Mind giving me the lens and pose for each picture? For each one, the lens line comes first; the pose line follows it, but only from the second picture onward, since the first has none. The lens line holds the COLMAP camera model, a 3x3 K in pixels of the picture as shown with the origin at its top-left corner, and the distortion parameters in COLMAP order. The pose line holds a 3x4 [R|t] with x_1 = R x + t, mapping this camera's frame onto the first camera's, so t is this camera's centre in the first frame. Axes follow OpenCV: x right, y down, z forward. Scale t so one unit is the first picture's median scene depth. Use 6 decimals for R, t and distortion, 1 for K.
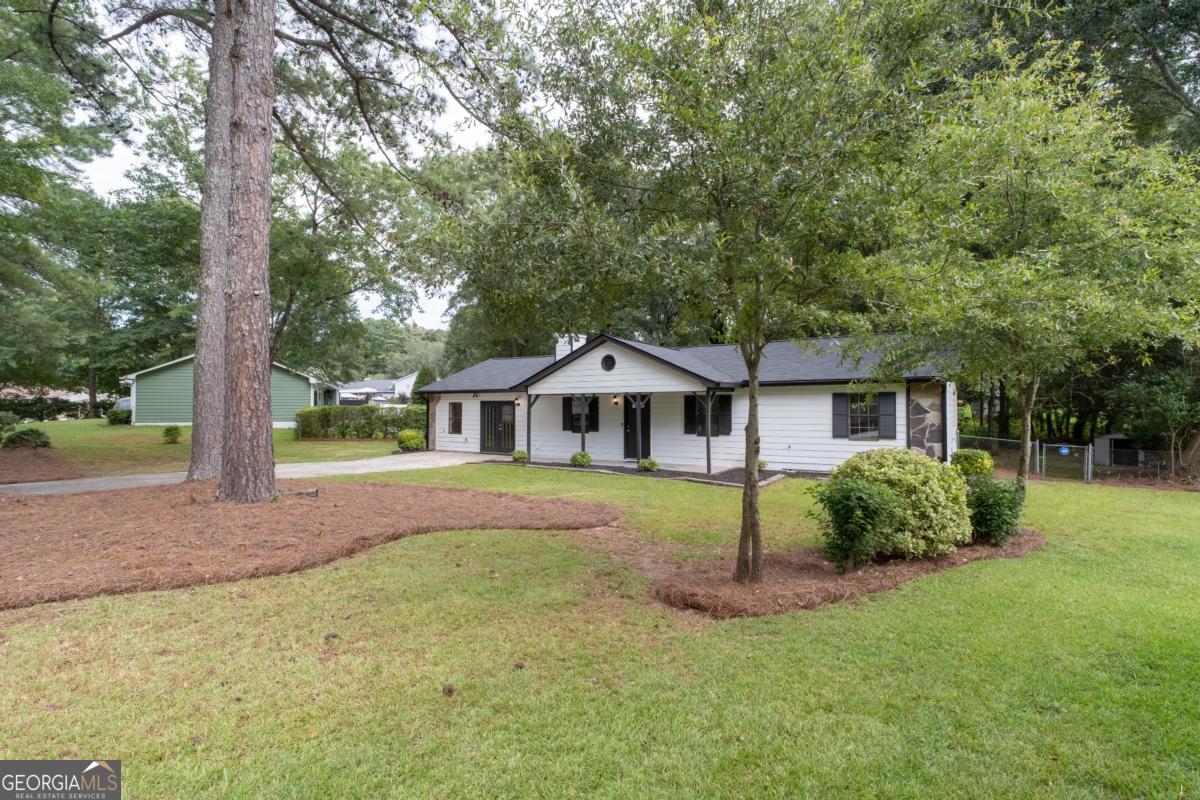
lens RADIAL K [[578.4, 0, 600.0], [0, 578.4, 400.0], [0, 0, 1]] dist [0.001195, 0.000029]
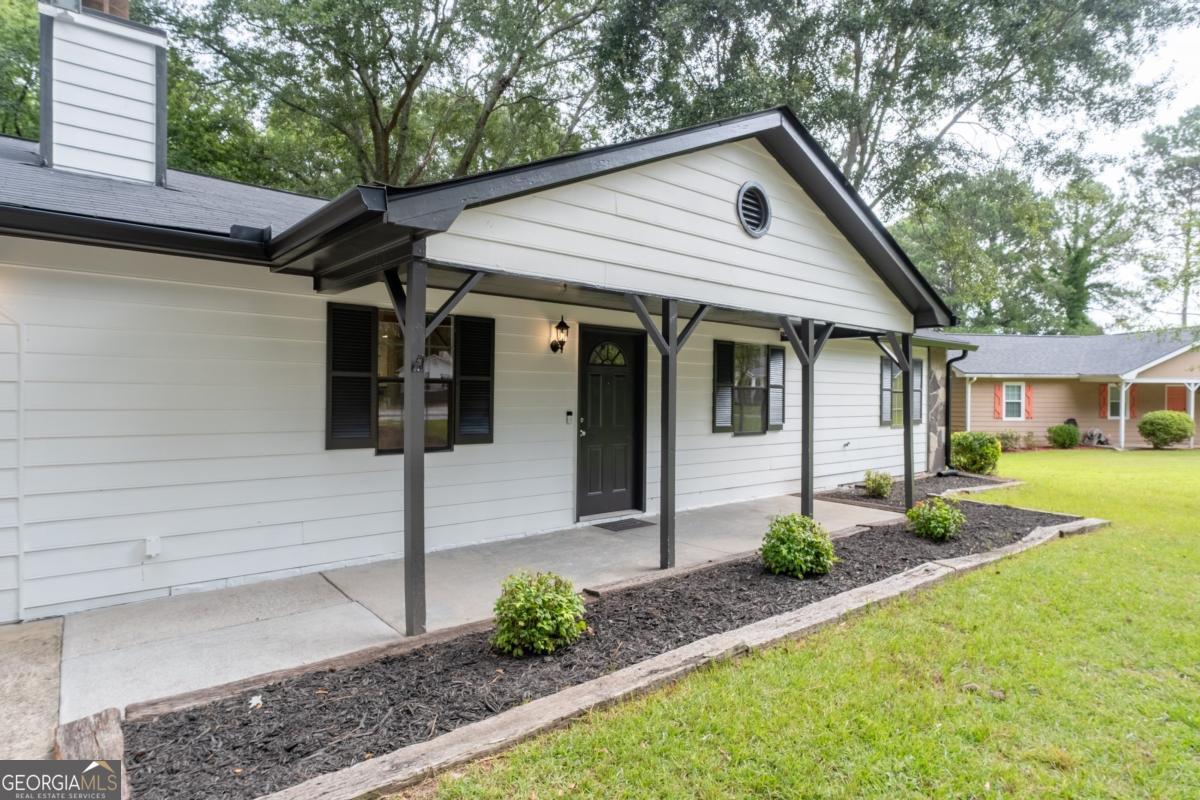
lens RADIAL K [[667.7, 0, 616.6], [0, 667.7, 398.5], [0, 0, 1]] dist [-0.001024, -0.000132]
pose [[0.261247, 0.000807, 0.965272, -0.310176], [-0.023715, 0.999703, 0.005583, 0.030877], [-0.964981, -0.024350, 0.261188, 0.888700]]
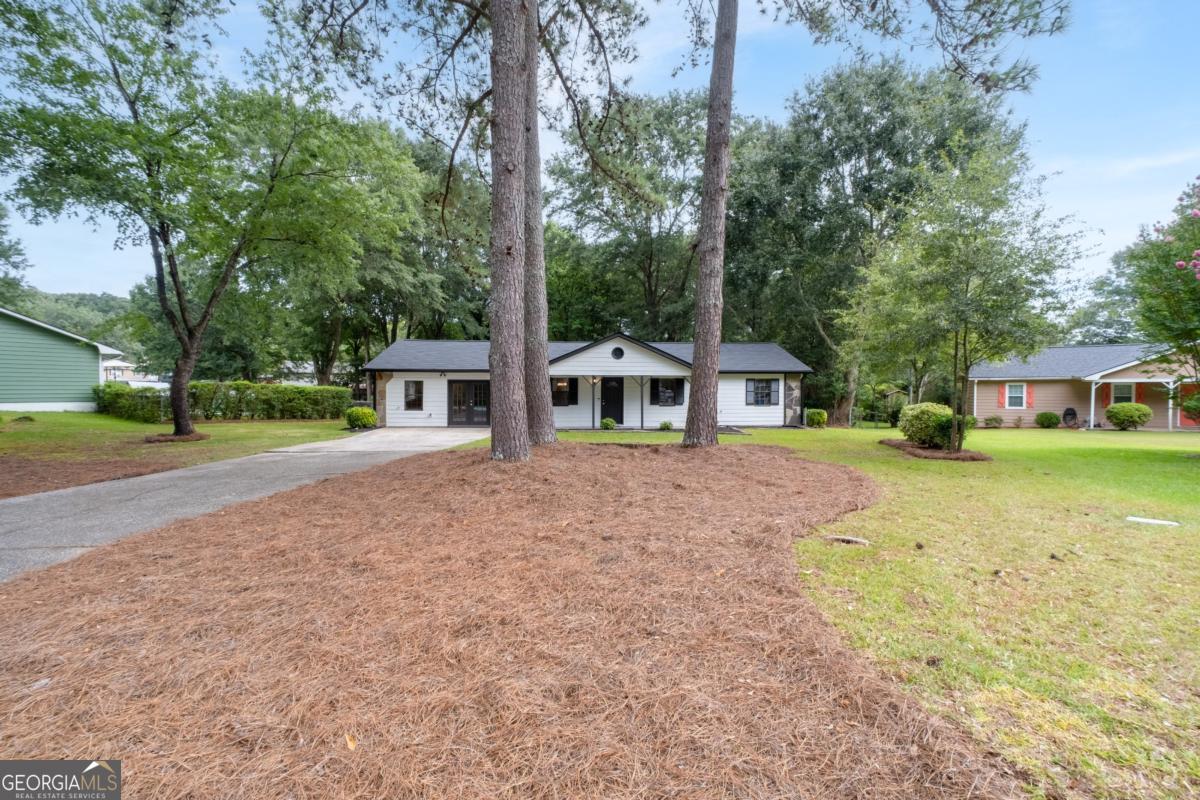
lens RADIAL K [[511.0, 0, 600.0], [0, 511.0, 400.0], [0, 0, 1]] dist [-0.001837, 0.000046]
pose [[0.796134, -0.008555, 0.605060, -0.678673], [-0.012666, 0.999445, 0.030797, 0.007993], [-0.604988, -0.032183, 0.795584, 0.062654]]
